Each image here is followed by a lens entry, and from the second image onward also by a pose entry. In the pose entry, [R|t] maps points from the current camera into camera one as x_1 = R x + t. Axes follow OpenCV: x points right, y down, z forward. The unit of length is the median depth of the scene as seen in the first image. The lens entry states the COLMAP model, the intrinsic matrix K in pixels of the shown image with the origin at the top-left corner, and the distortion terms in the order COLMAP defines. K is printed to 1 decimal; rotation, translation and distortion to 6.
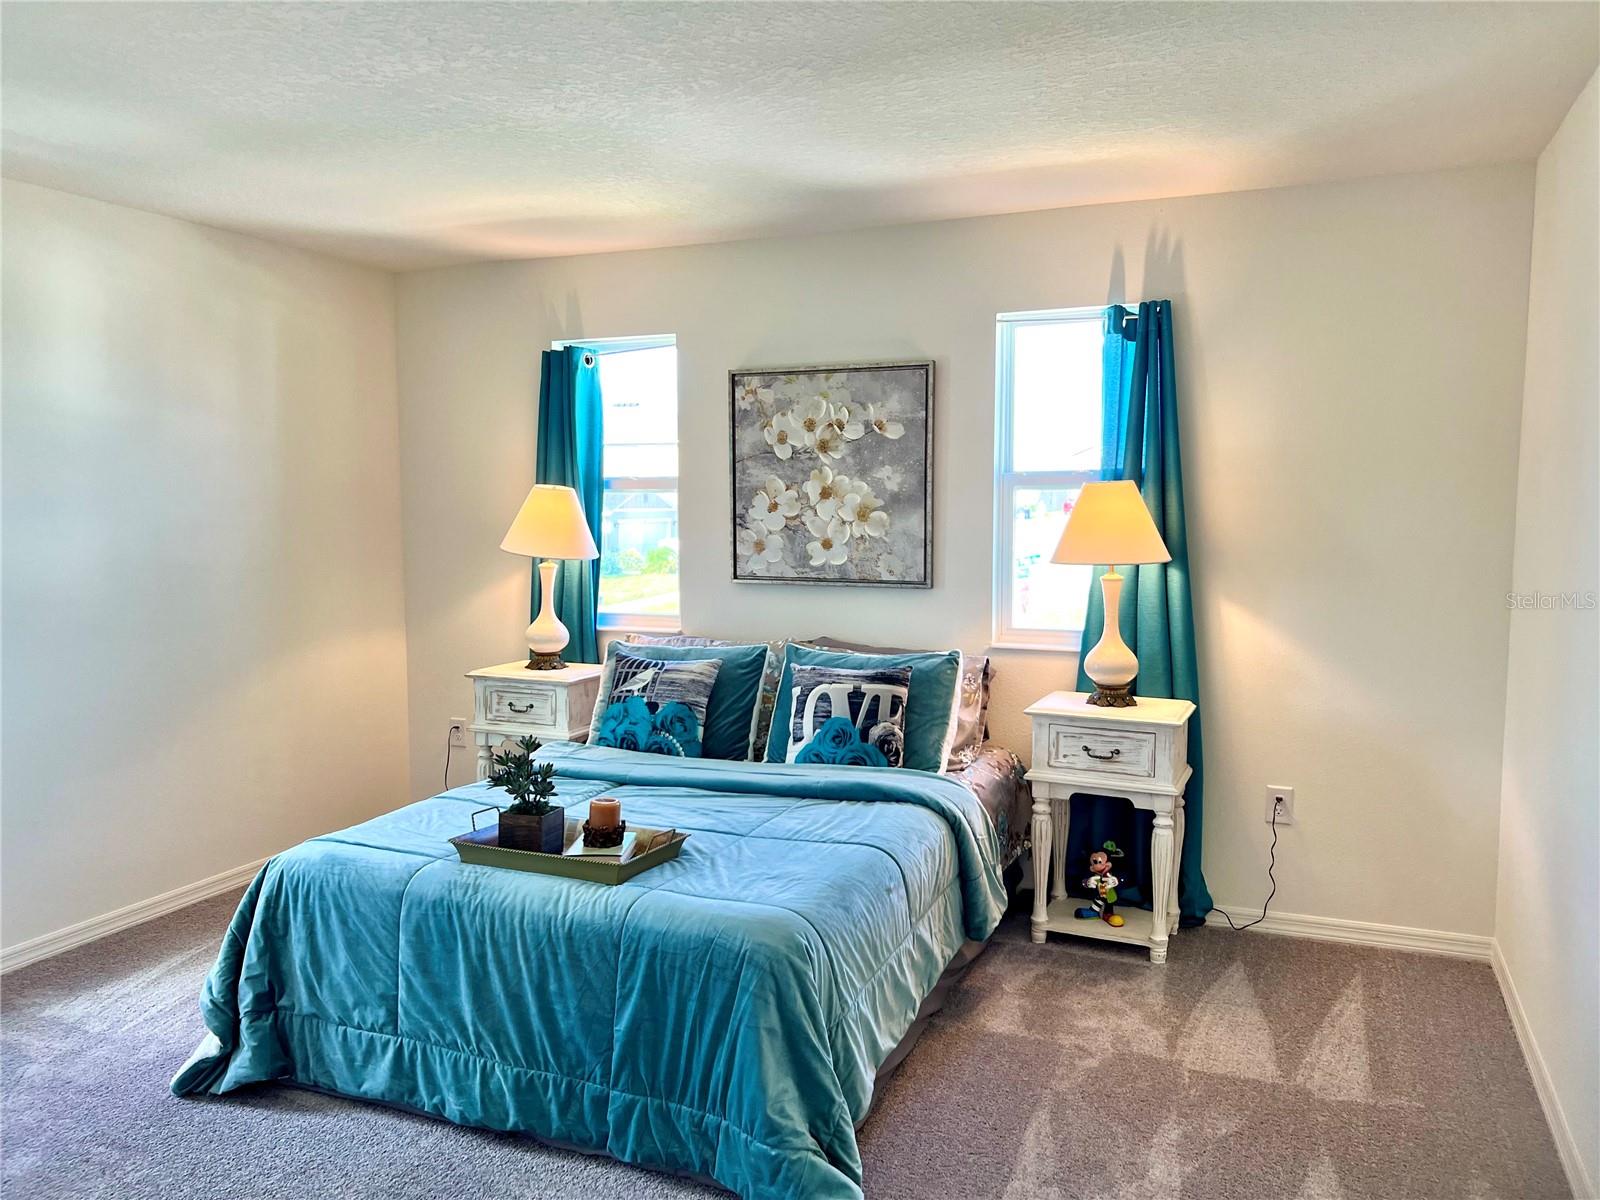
lens RADIAL K [[1102.4, 0, 800.0], [0, 1102.4, 600.0], [0, 0, 1]] dist [0.067591, -0.003099]
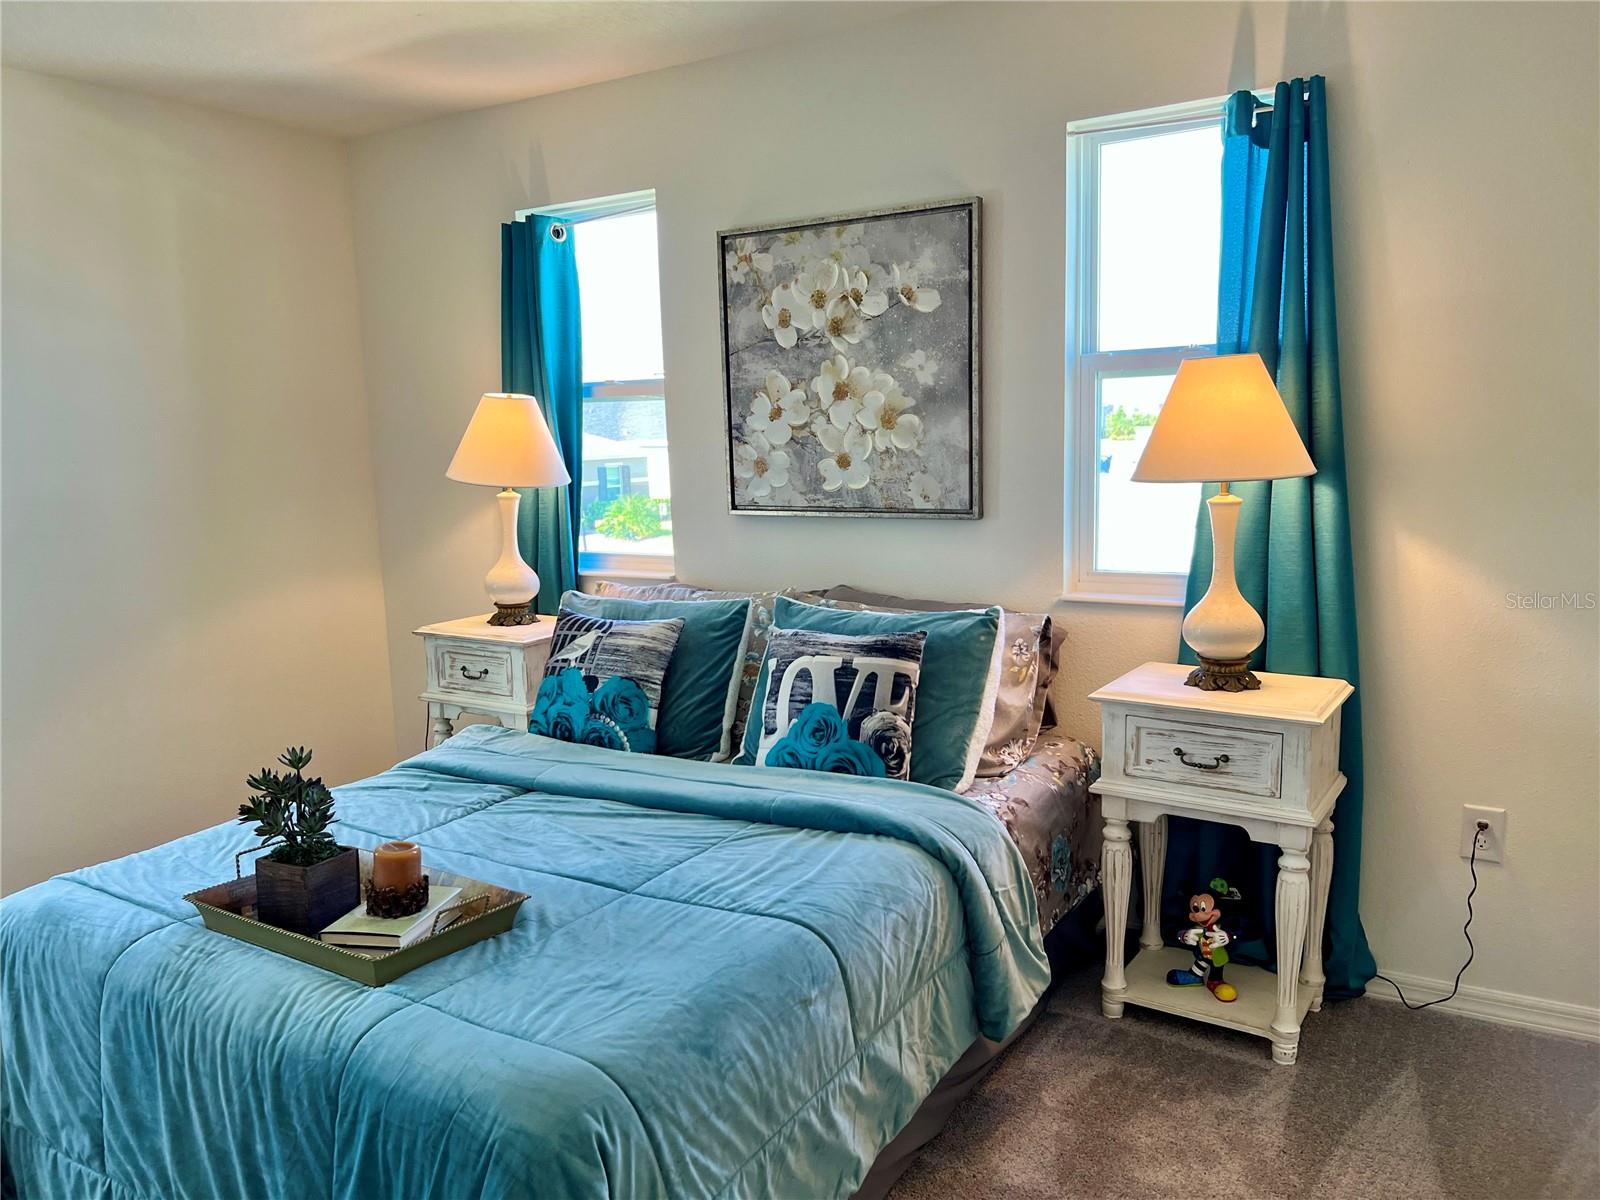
lens RADIAL K [[1140.9, 0, 800.0], [0, 1140.9, 600.0], [0, 0, 1]] dist [0.035926, -0.000224]
pose [[0.989143, -0.003418, -0.146918, 0.125943], [0.012919, 0.997882, 0.063761, -0.007353], [0.146389, -0.064966, 0.987092, 0.263437]]
